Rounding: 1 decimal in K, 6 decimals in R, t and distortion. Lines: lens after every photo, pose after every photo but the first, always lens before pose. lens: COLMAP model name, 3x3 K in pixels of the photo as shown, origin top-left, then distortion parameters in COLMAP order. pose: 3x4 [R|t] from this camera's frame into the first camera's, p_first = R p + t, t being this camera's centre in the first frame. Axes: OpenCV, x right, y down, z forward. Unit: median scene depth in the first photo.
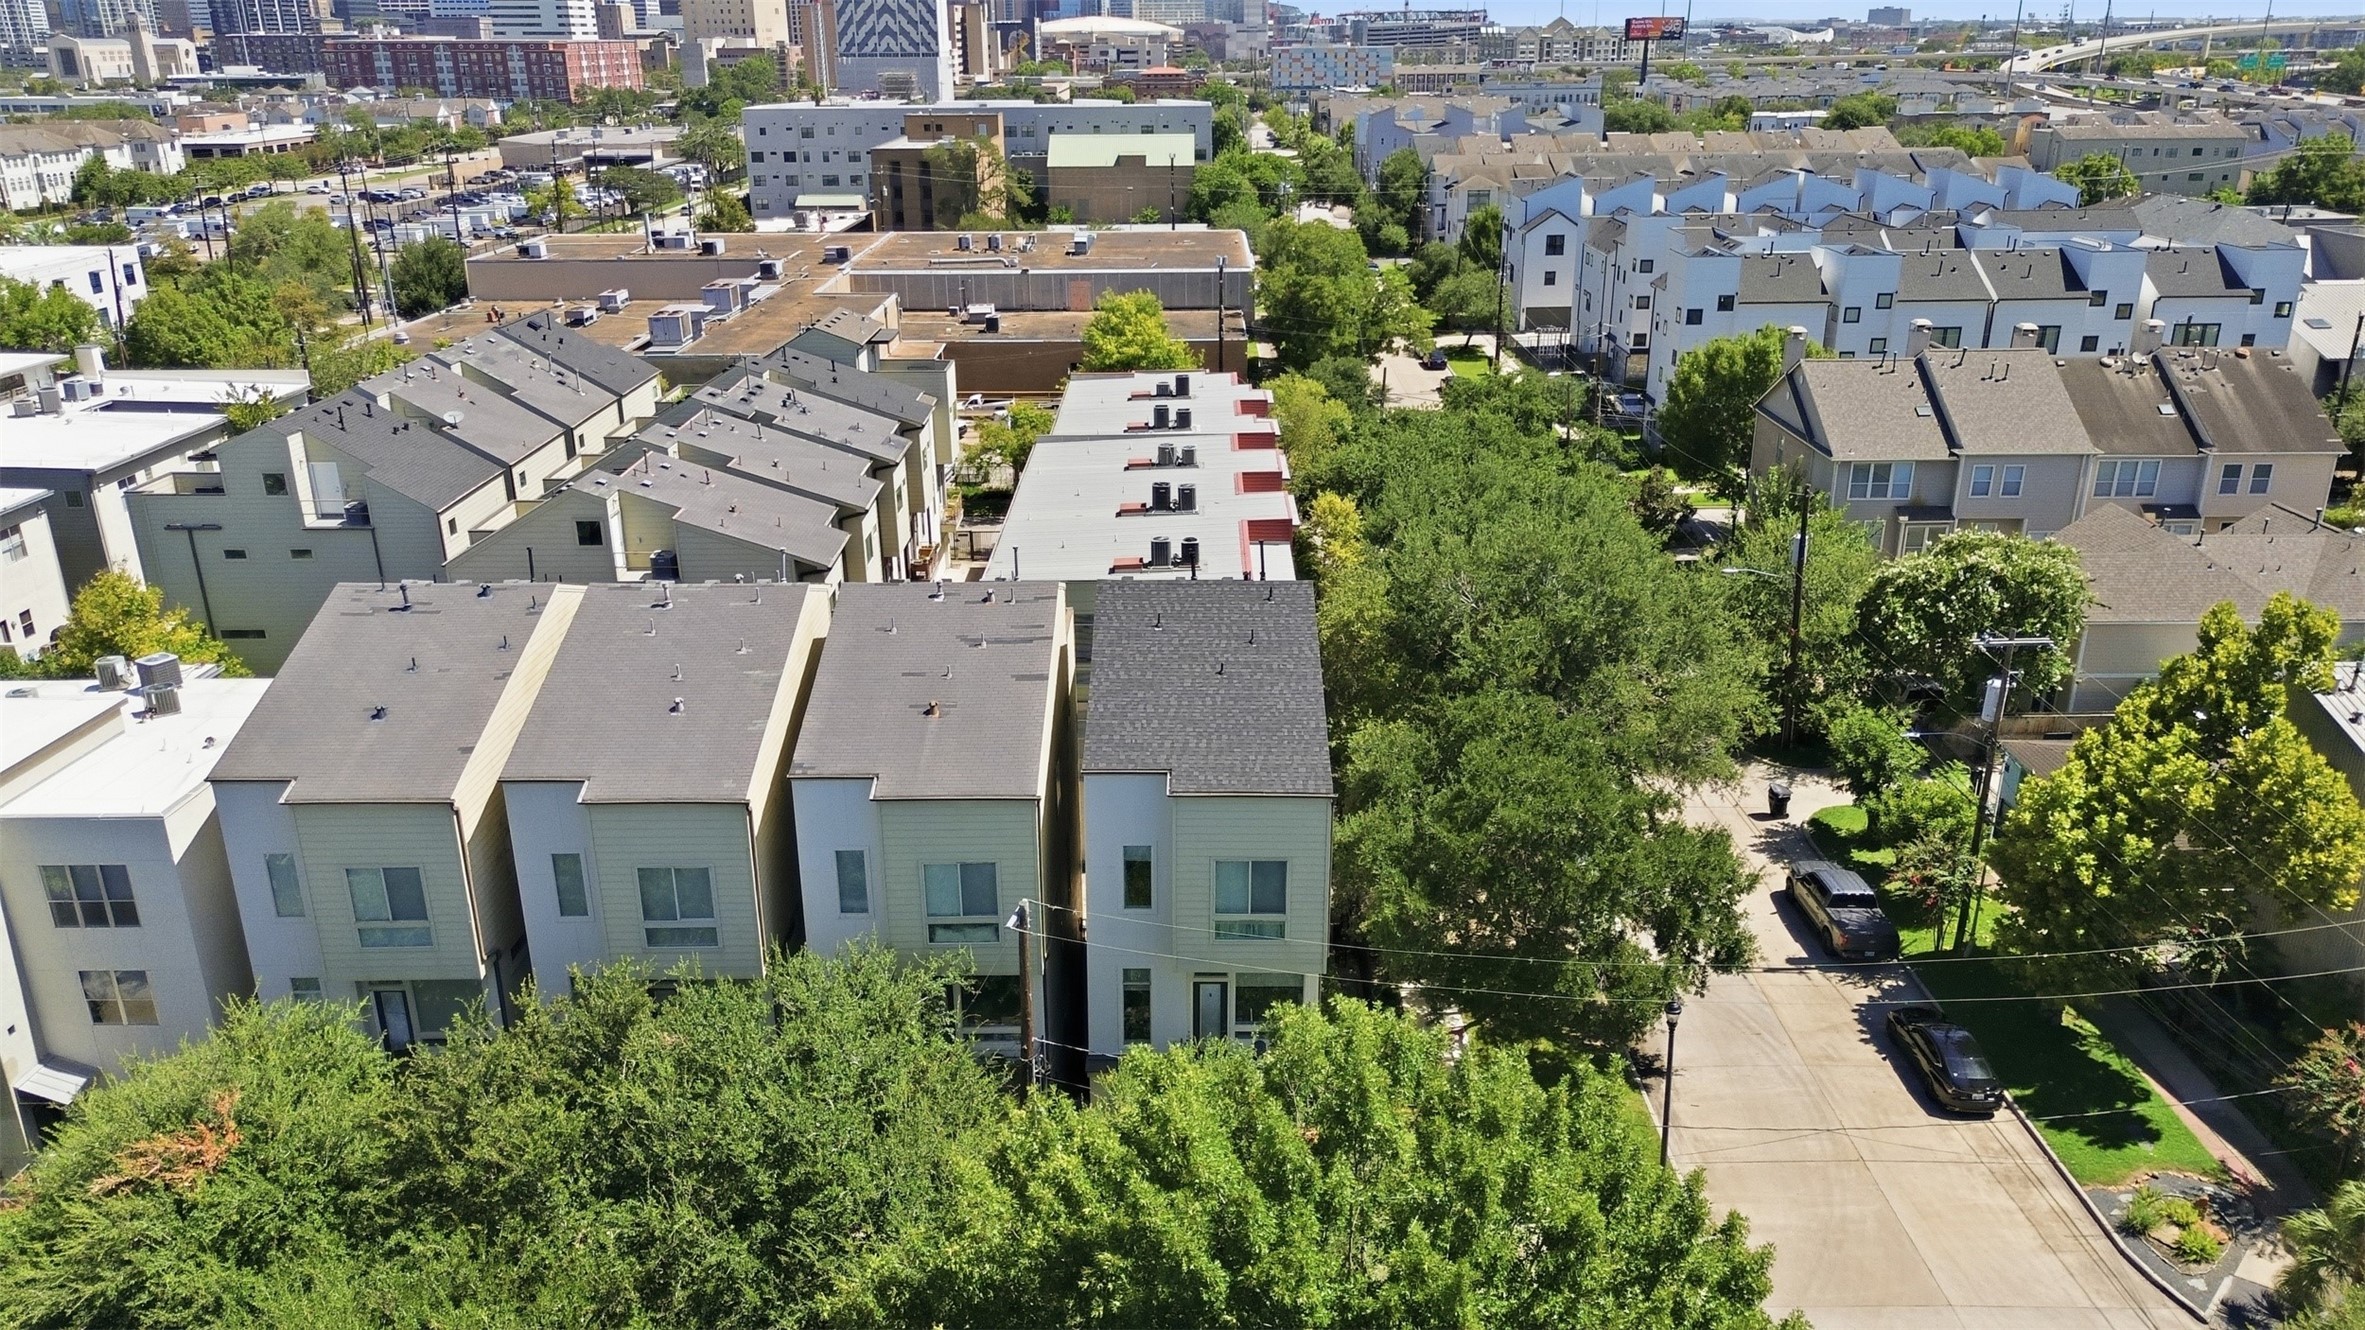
lens RADIAL K [[1694.7, 0, 1182.9], [0, 1694.7, 679.6], [0, 0, 1]] dist [0.053685, -0.040253]
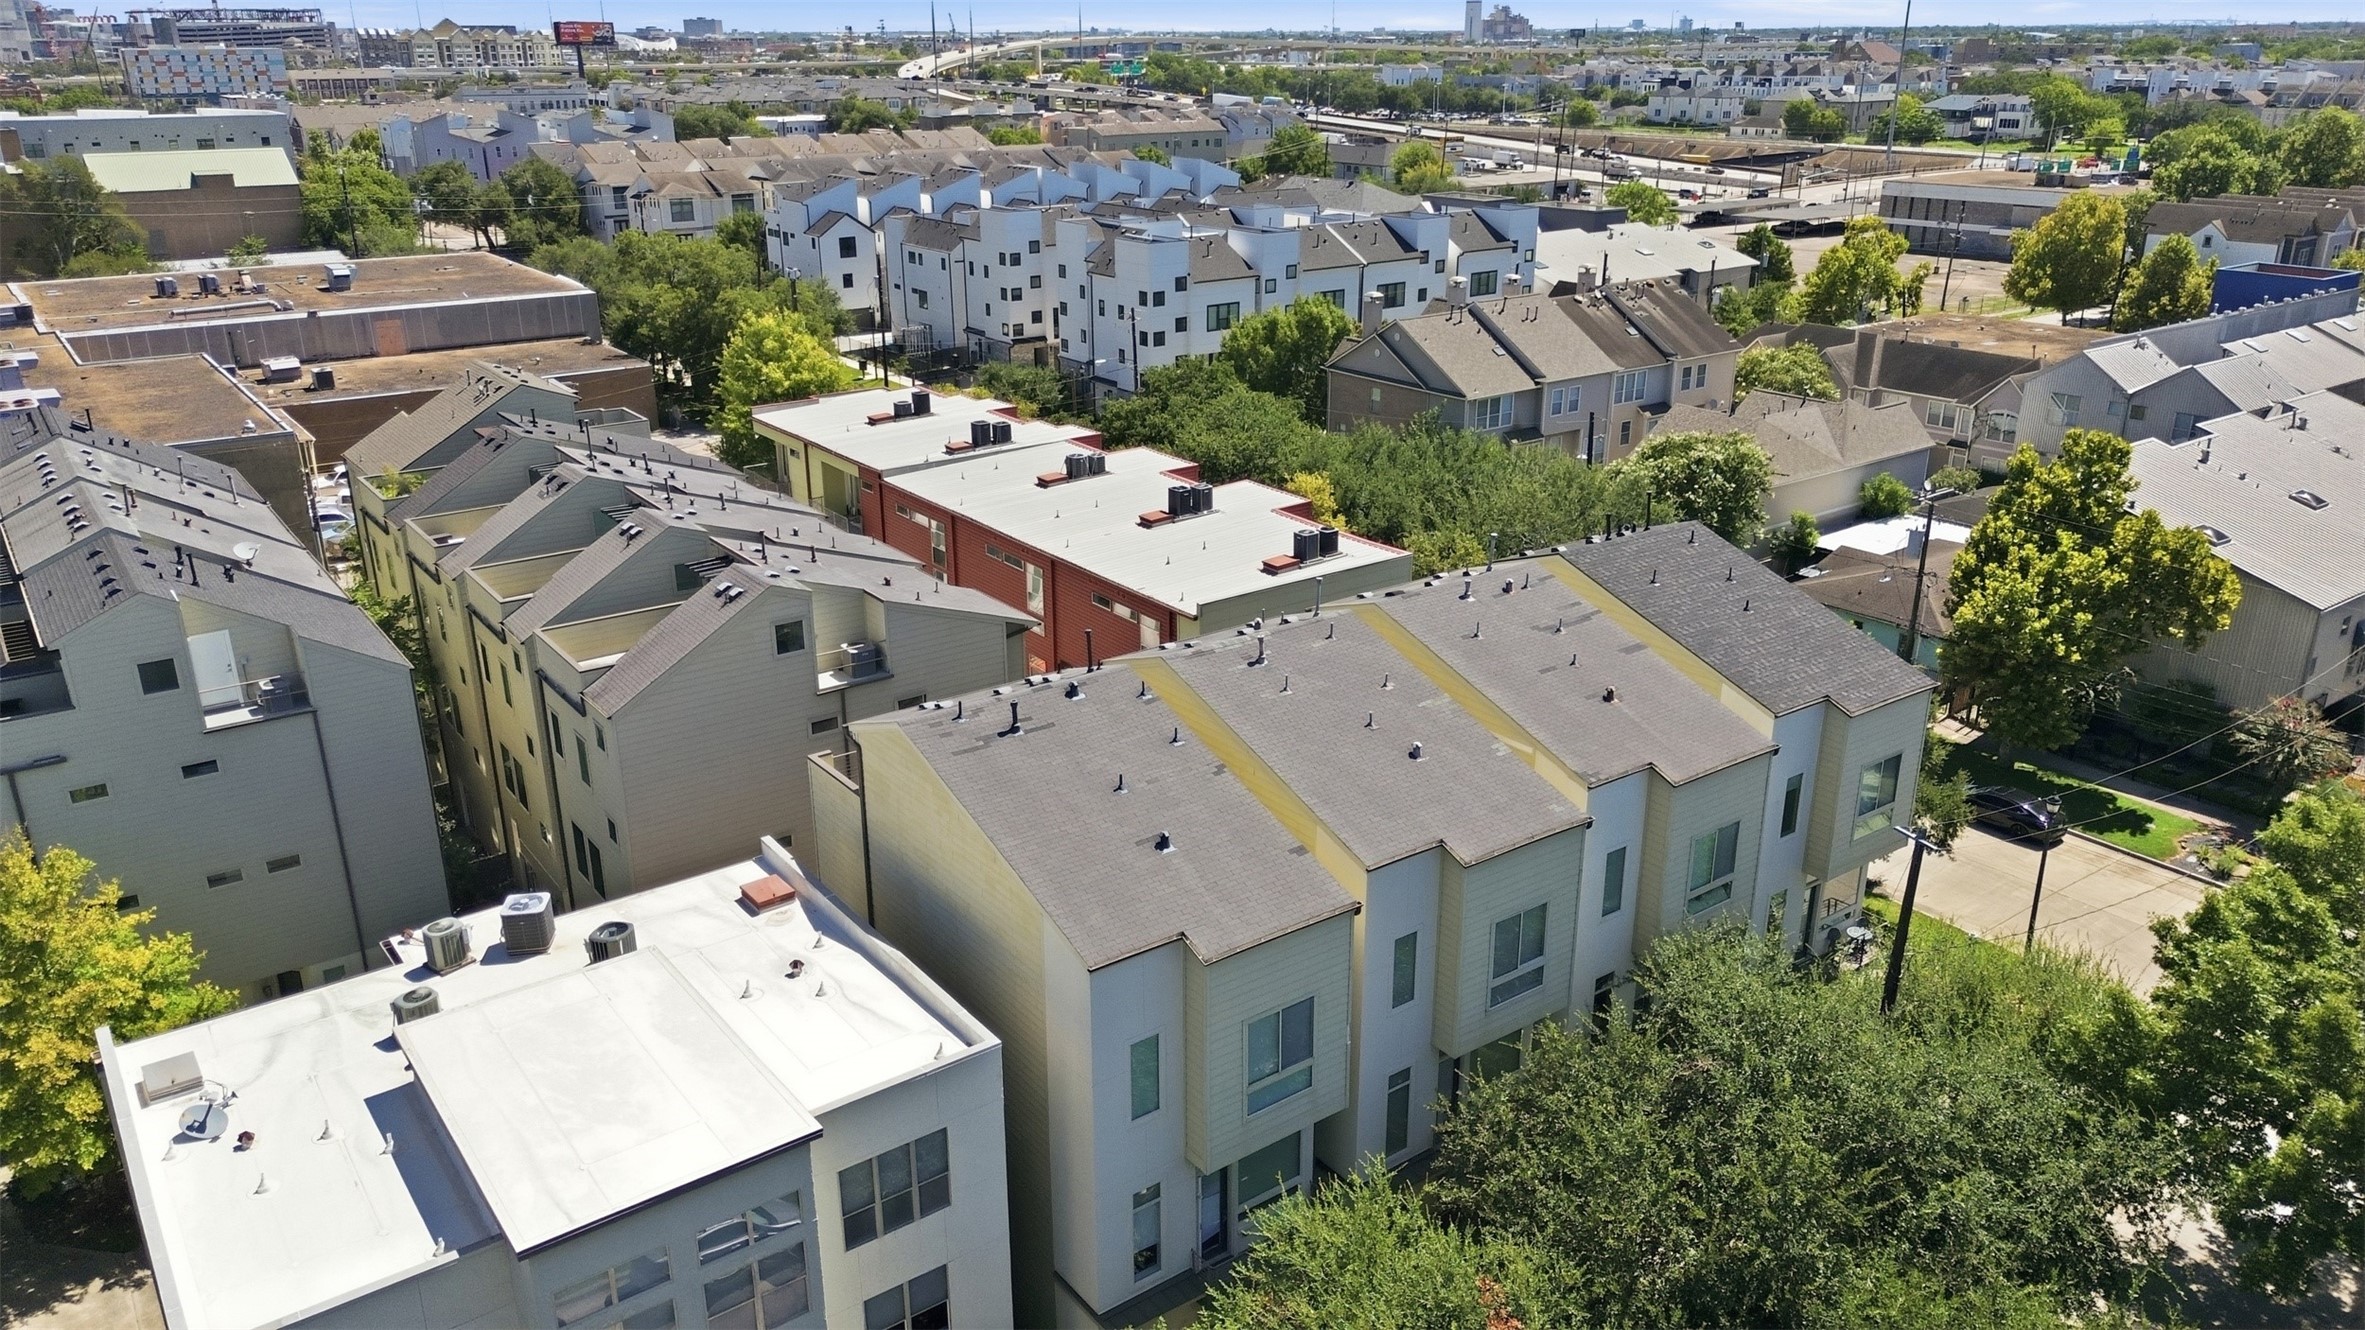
lens RADIAL K [[1694.7, 0, 1191.6], [0, 1694.7, 660.2], [0, 0, 1]] dist [0.053685, -0.040253]
pose [[0.799460, -0.202970, 0.565391, -0.342302], [0.210787, 0.976128, 0.052368, -0.040398], [-0.562523, 0.077311, 0.823159, 0.118405]]
